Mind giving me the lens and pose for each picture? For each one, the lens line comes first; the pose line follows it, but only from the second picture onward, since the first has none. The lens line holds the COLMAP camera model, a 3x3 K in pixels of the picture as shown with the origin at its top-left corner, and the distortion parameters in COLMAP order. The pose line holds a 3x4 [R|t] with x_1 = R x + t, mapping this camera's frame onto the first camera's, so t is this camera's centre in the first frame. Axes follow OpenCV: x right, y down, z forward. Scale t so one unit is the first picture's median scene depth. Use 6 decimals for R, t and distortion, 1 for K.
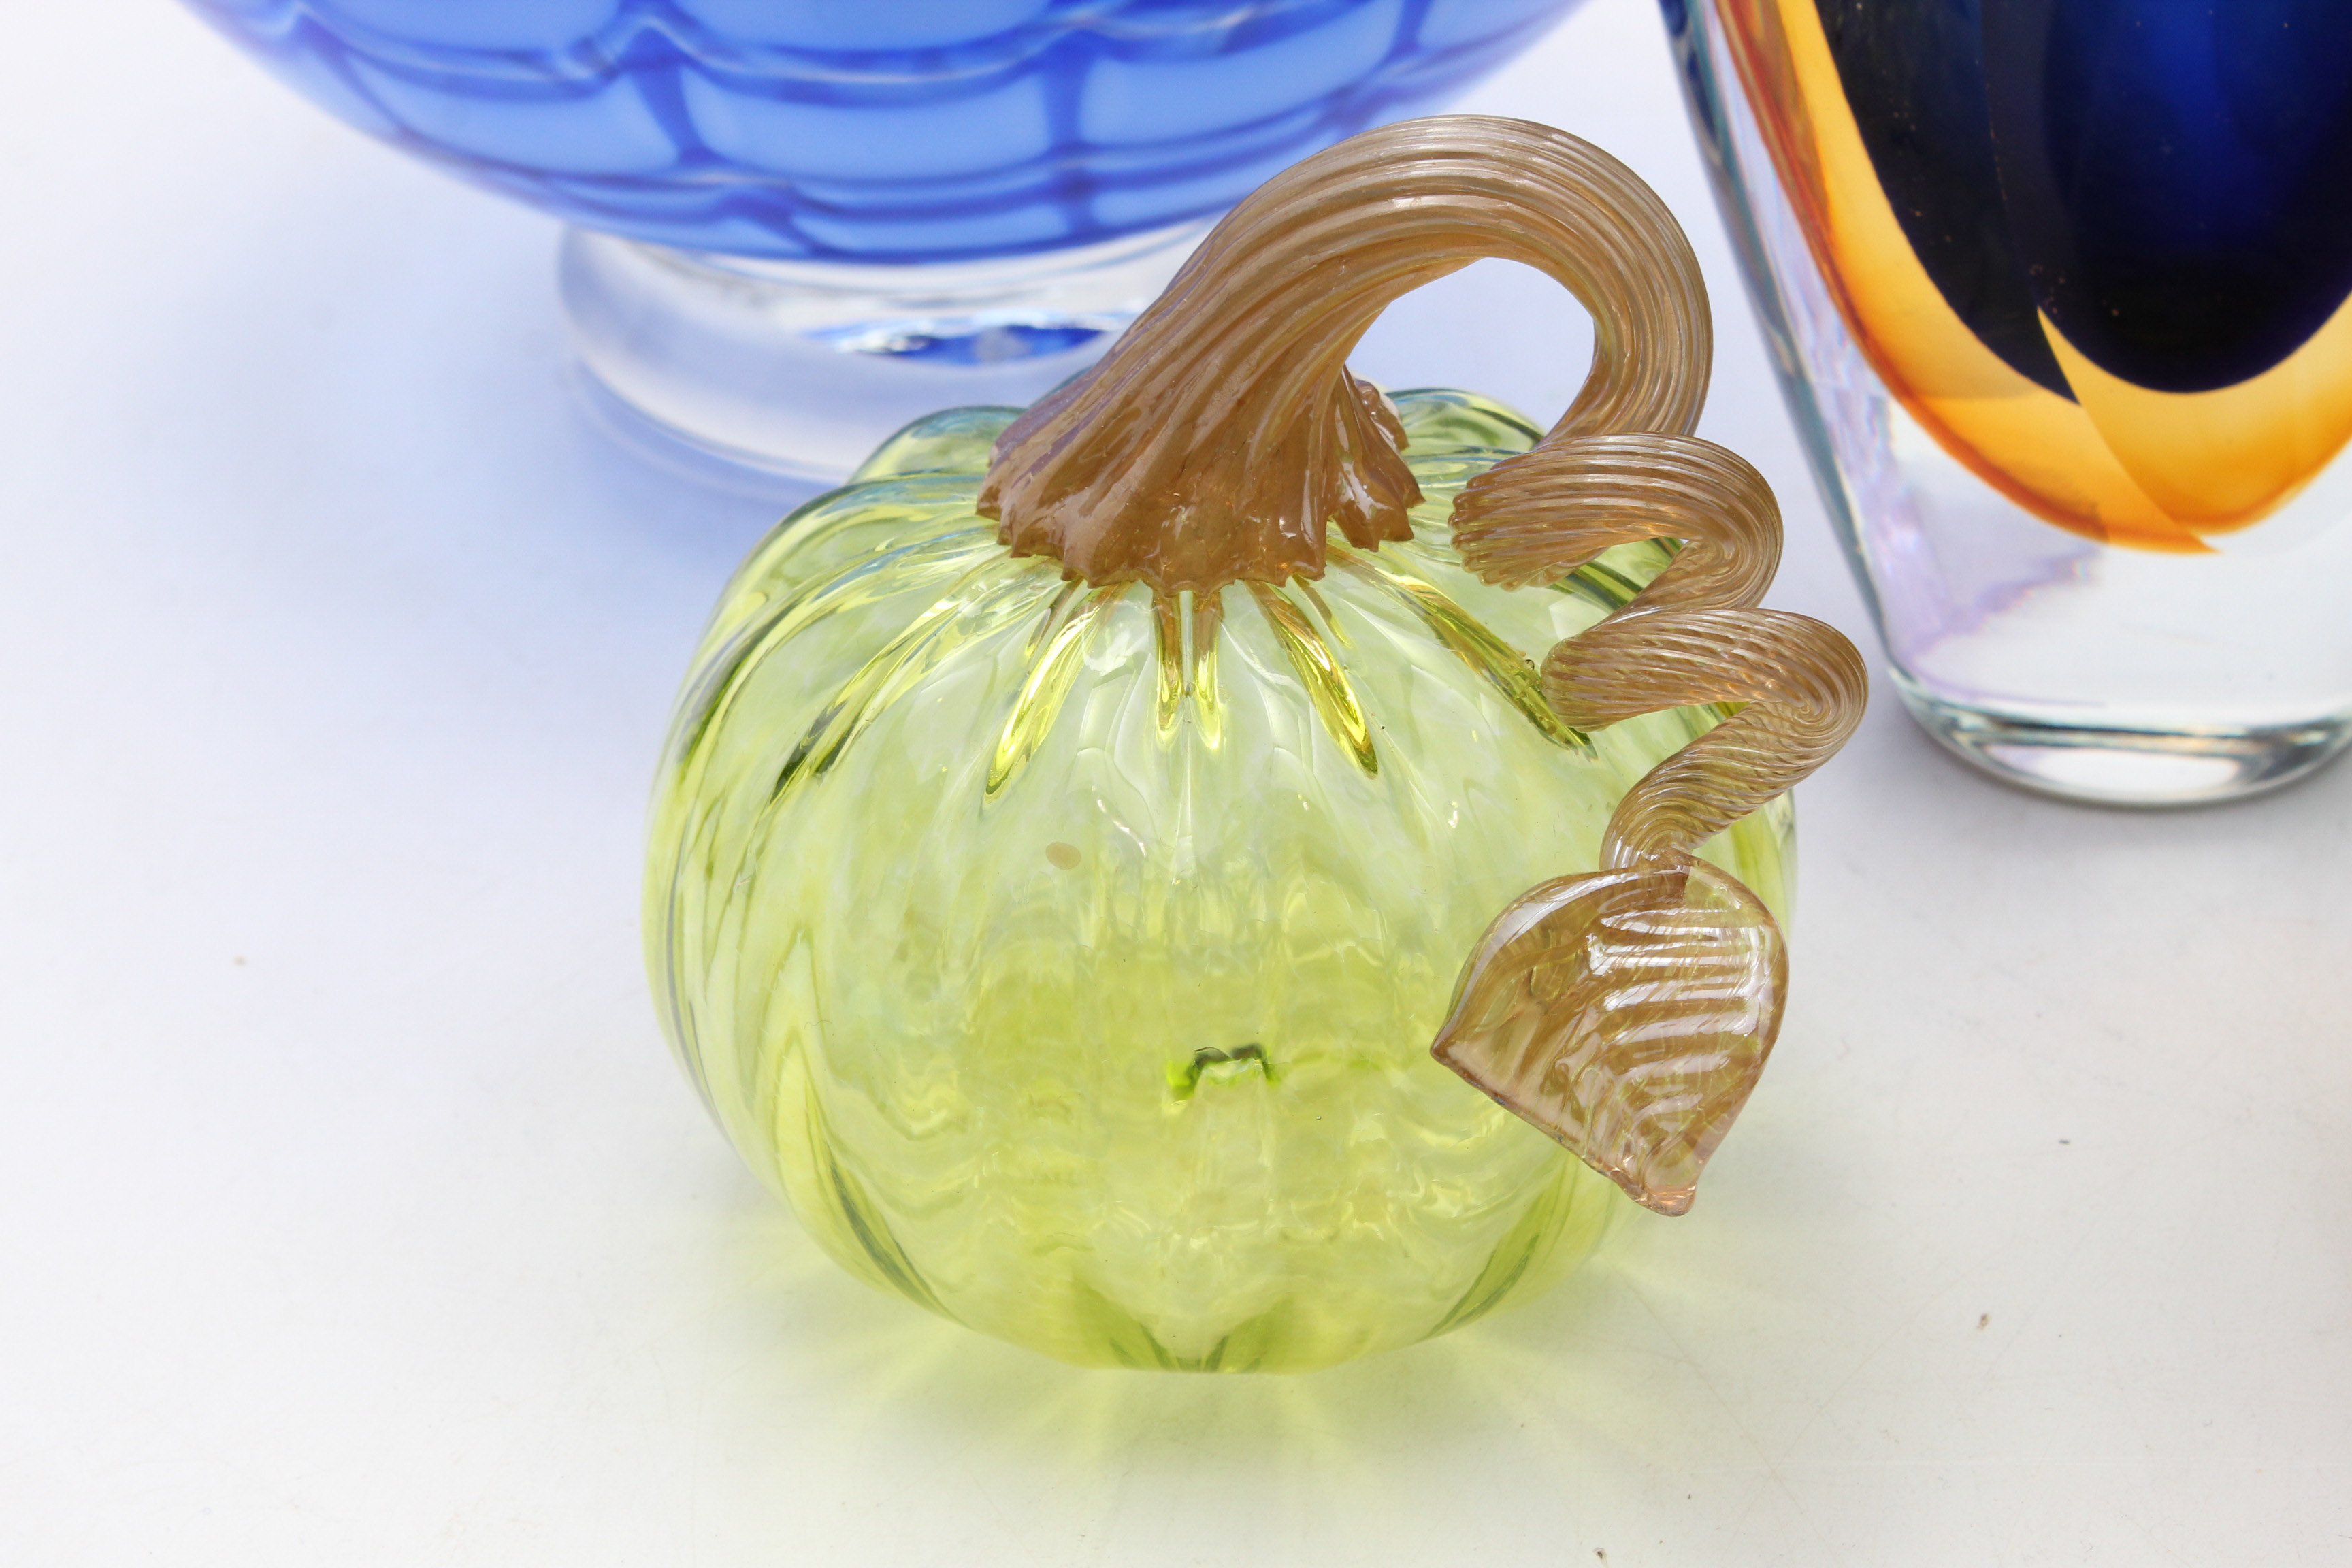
lens RADIAL K [[5785.8, 0, 1169.4], [0, 5785.8, 767.9], [0, 0, 1]] dist [0.098336, 0.000000]
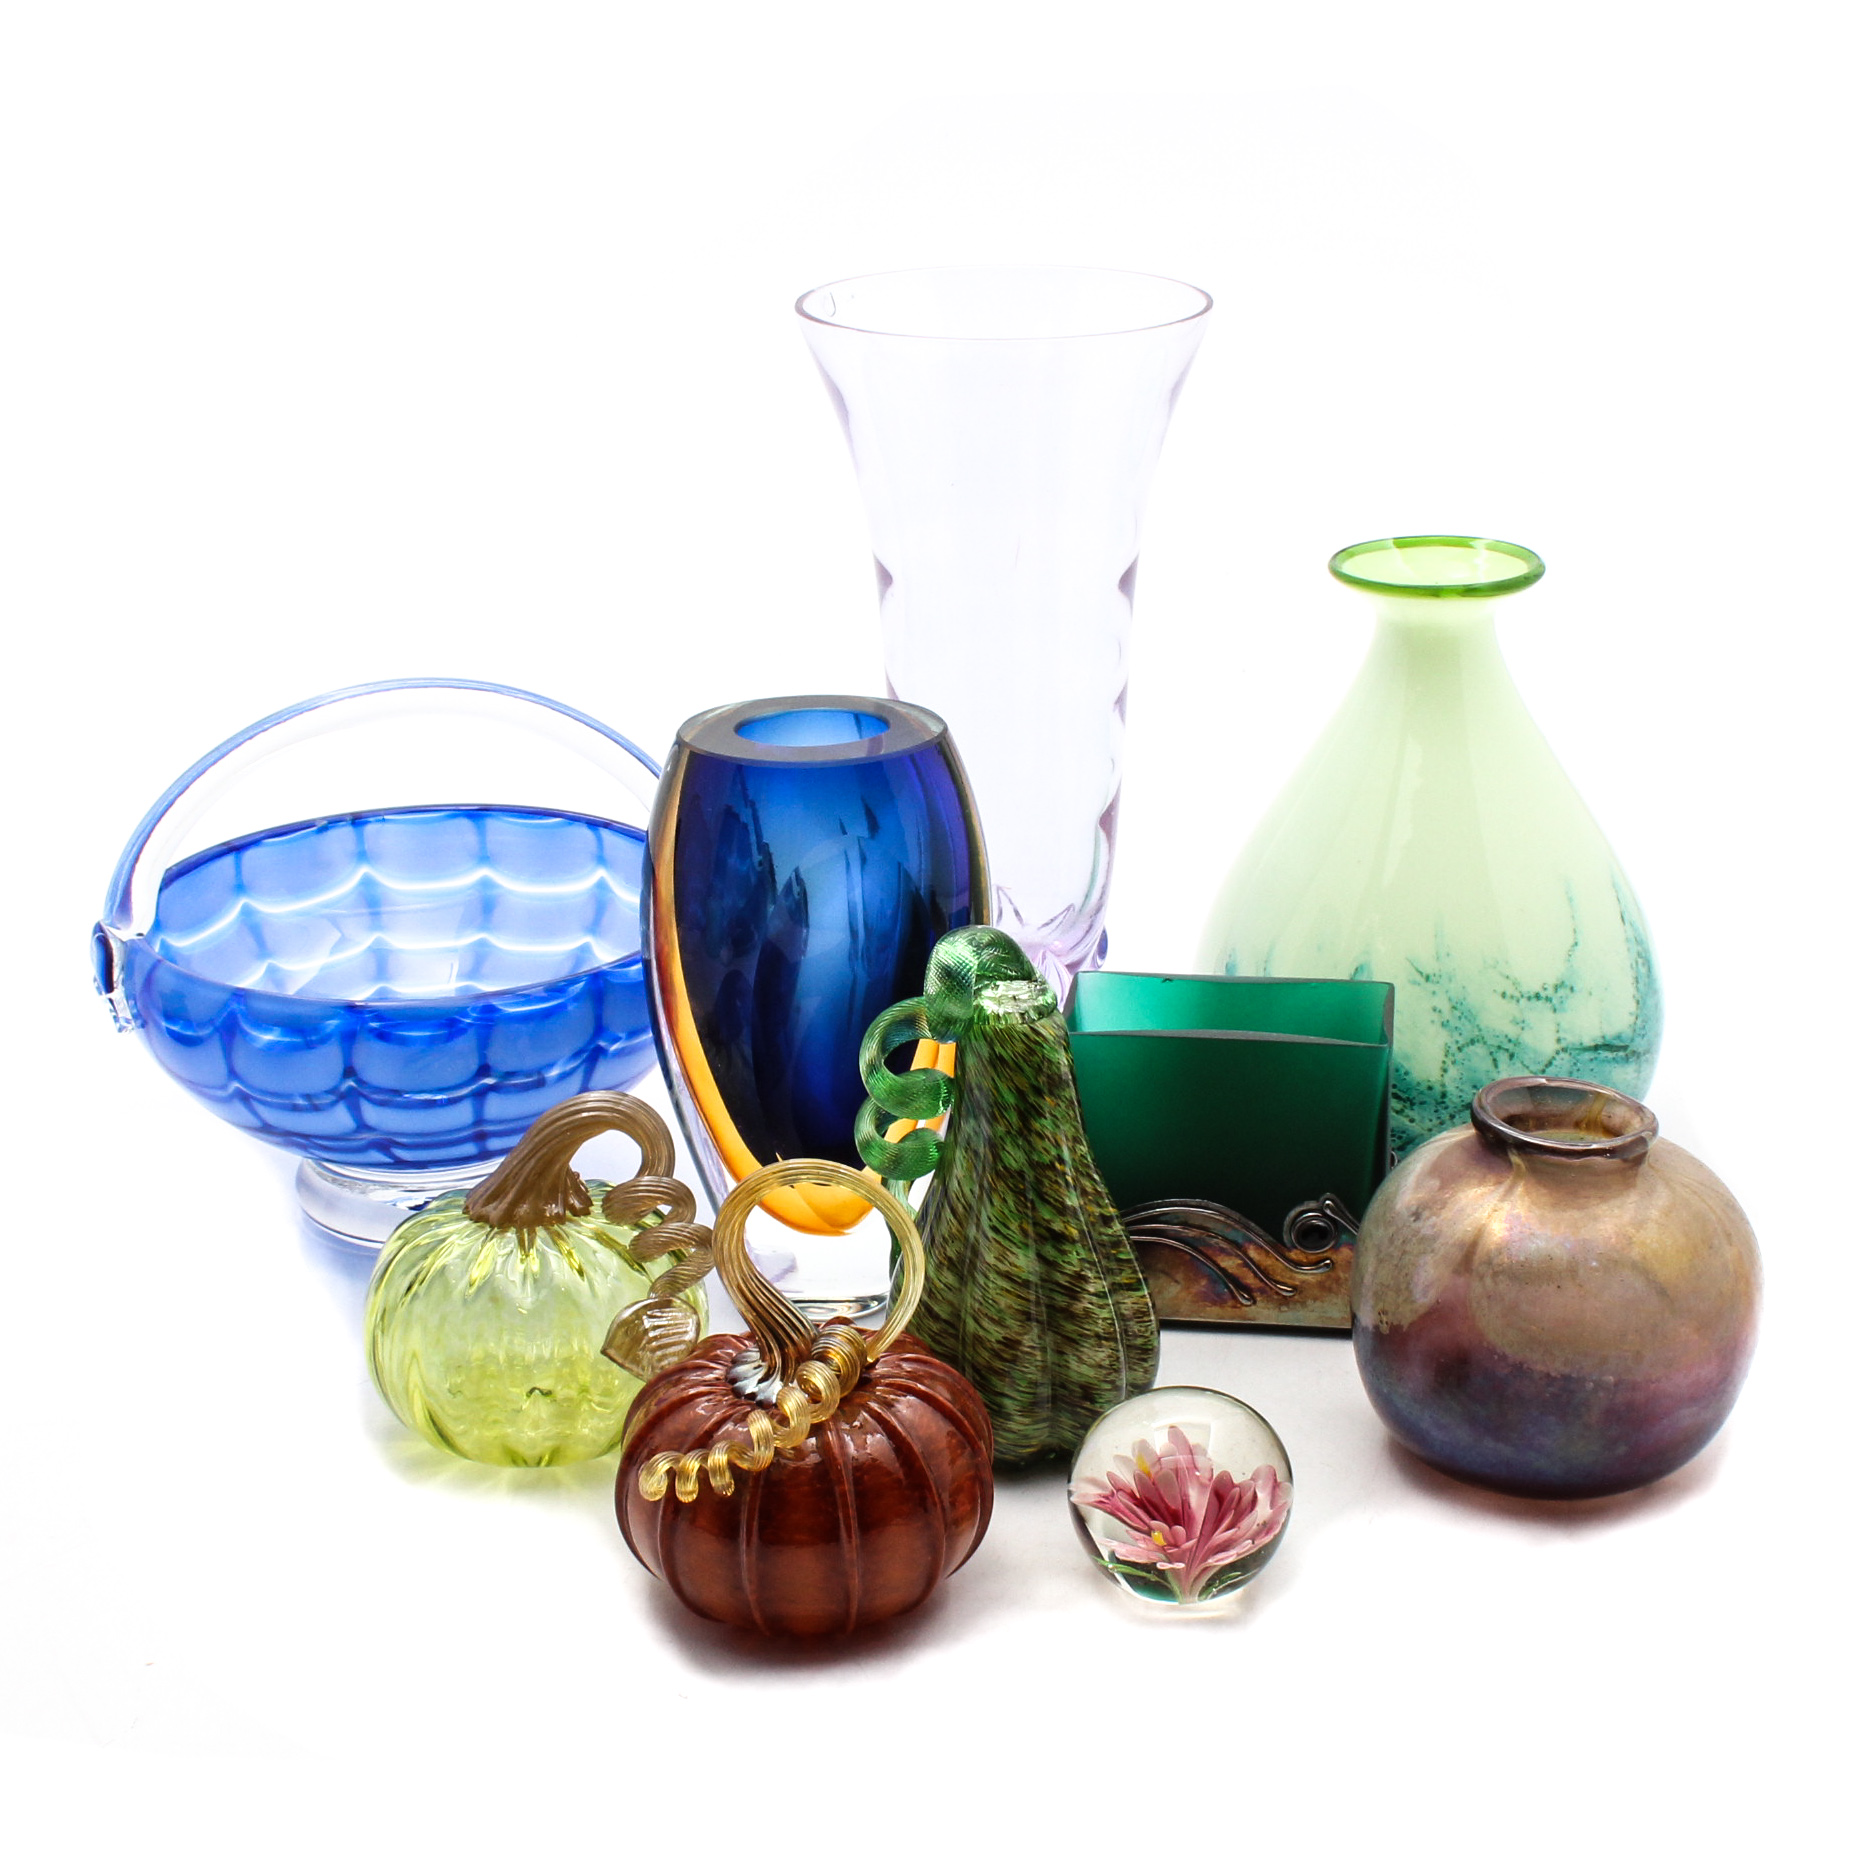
lens RADIAL K [[3328.7, 0, 893.4], [0, 3328.7, 892.0], [0, 0, 1]] dist [-0.116170, 0.000000]
pose [[0.990779, -0.017692, 0.134327, -0.040602], [0.047737, 0.973445, -0.223887, 0.219582], [-0.126799, 0.228235, 0.965314, -0.948910]]
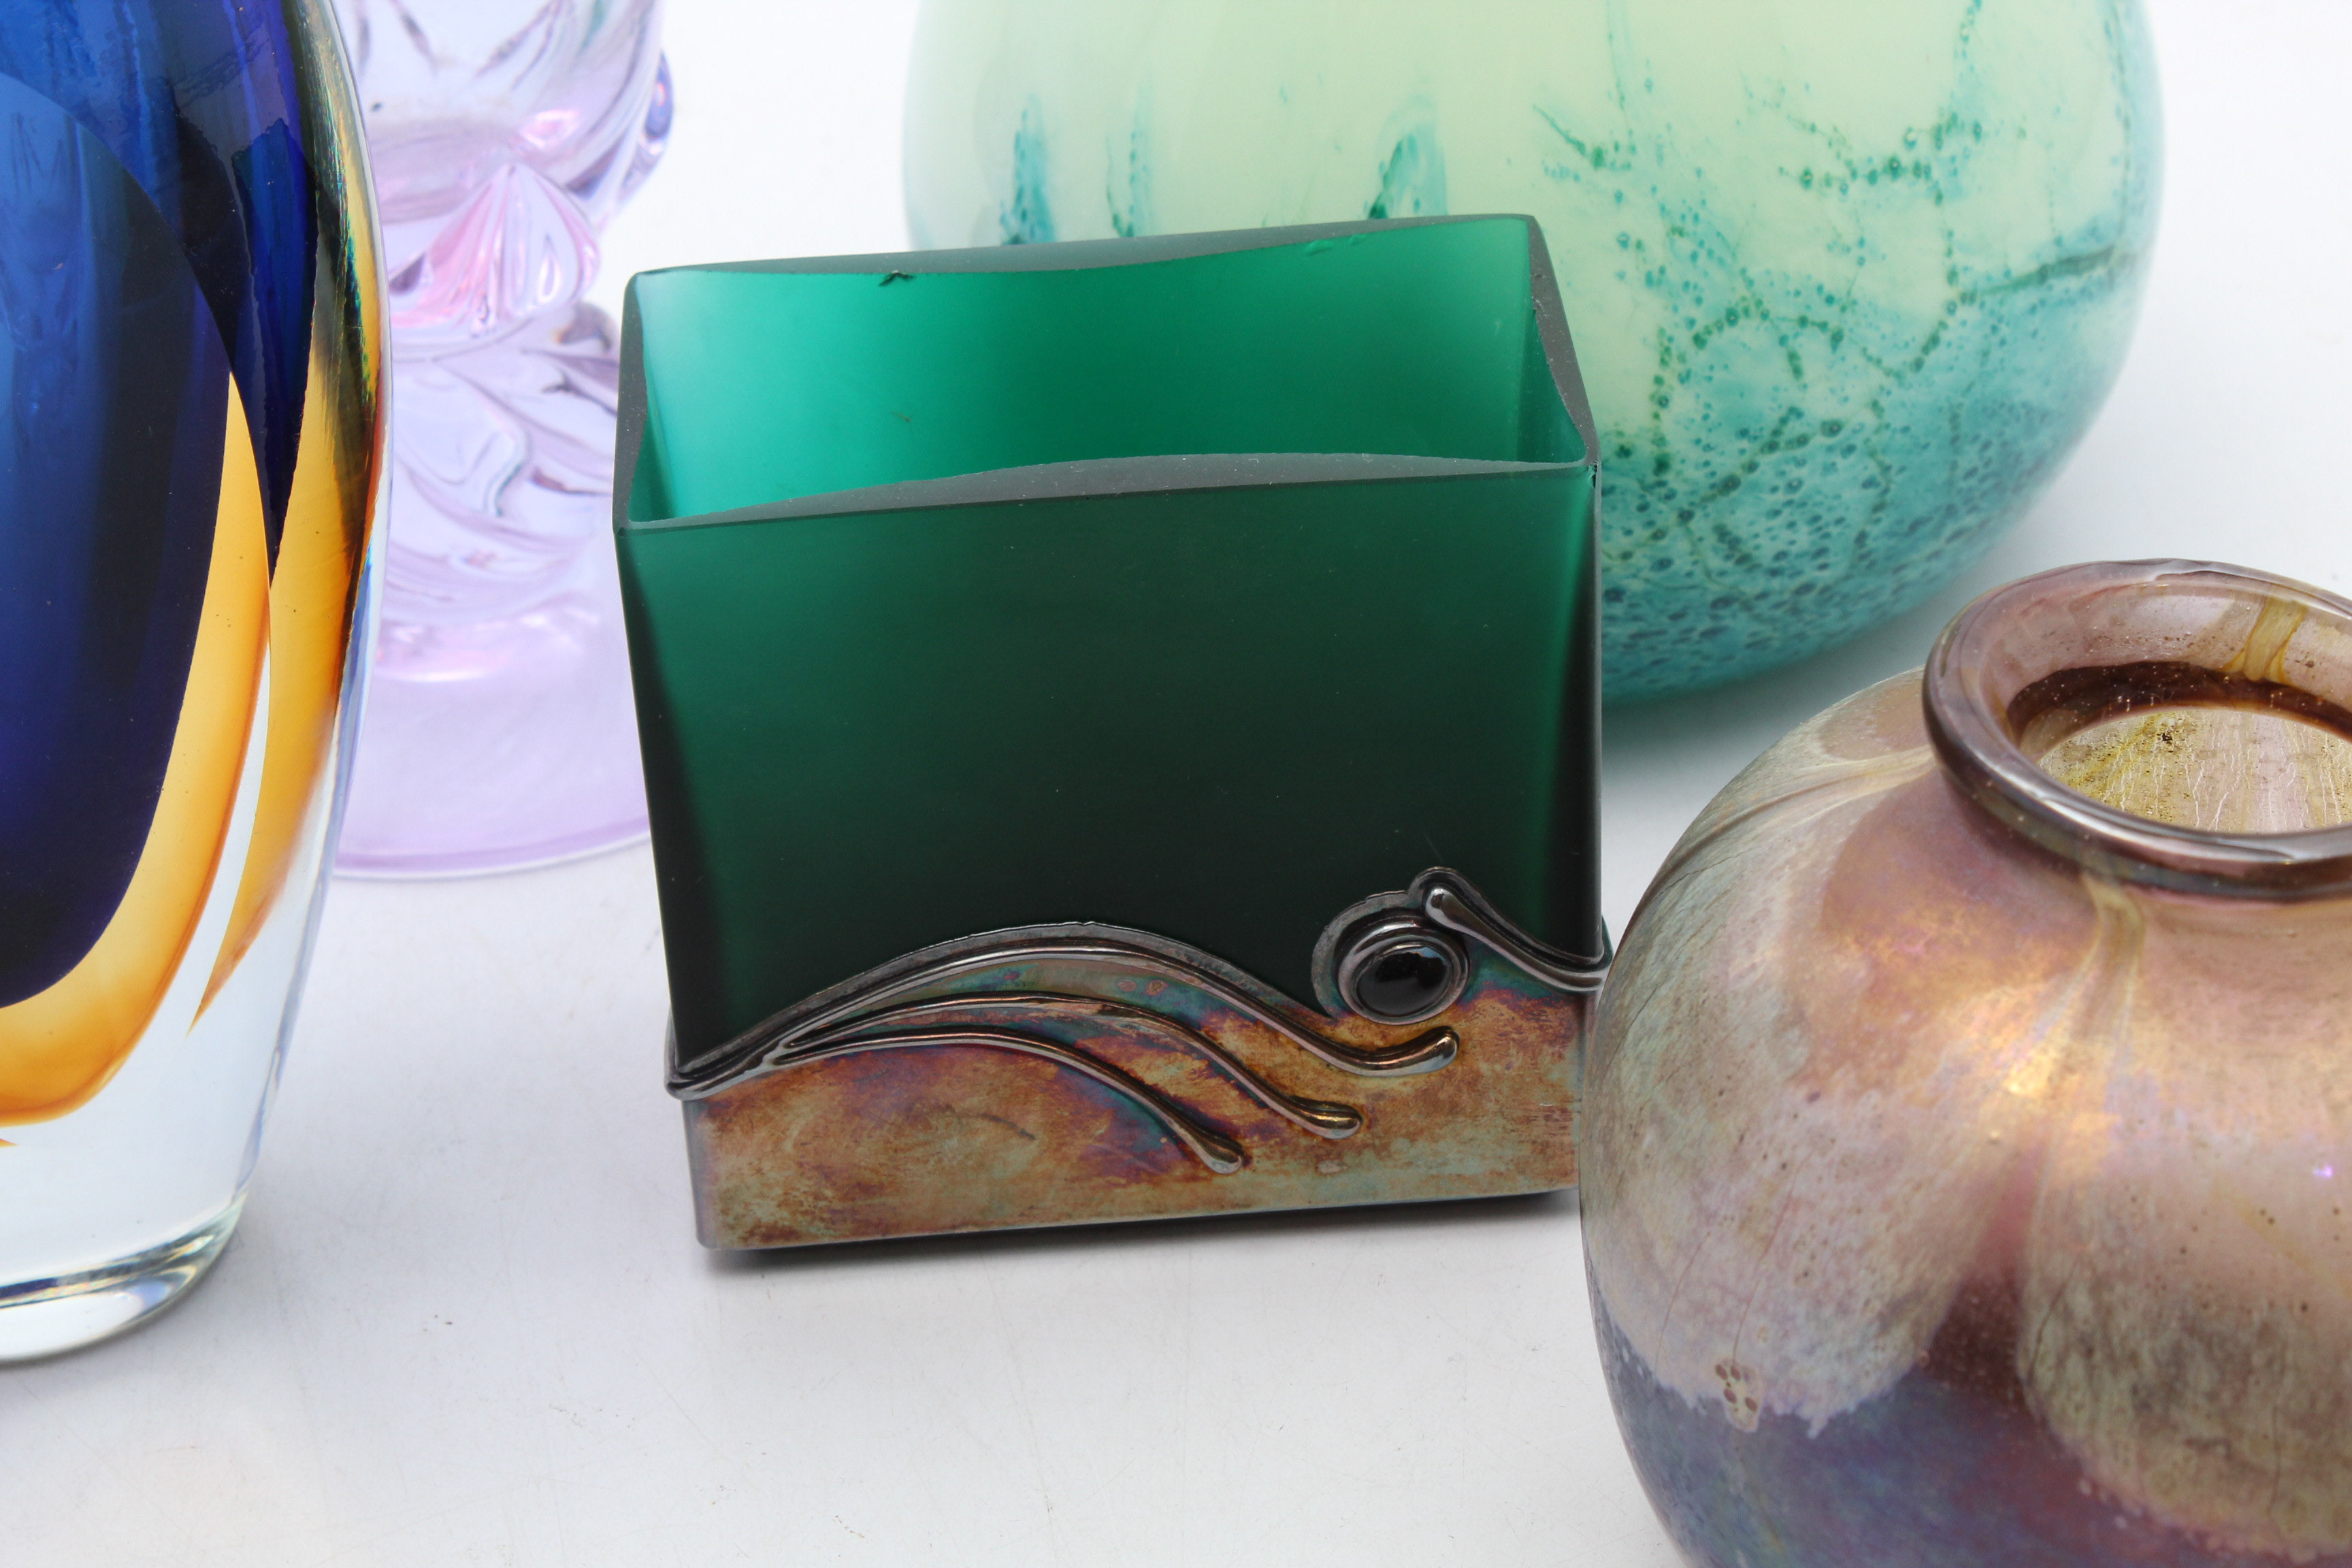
lens RADIAL K [[5785.8, 0, 1199.0], [0, 5785.8, 780.5], [0, 0, 1]] dist [0.098336, 0.000000]
pose [[0.940947, -0.179468, 0.287070, 0.091818], [0.179923, 0.983362, 0.025025, -0.105967], [-0.286785, 0.028104, 0.957583, -0.149145]]
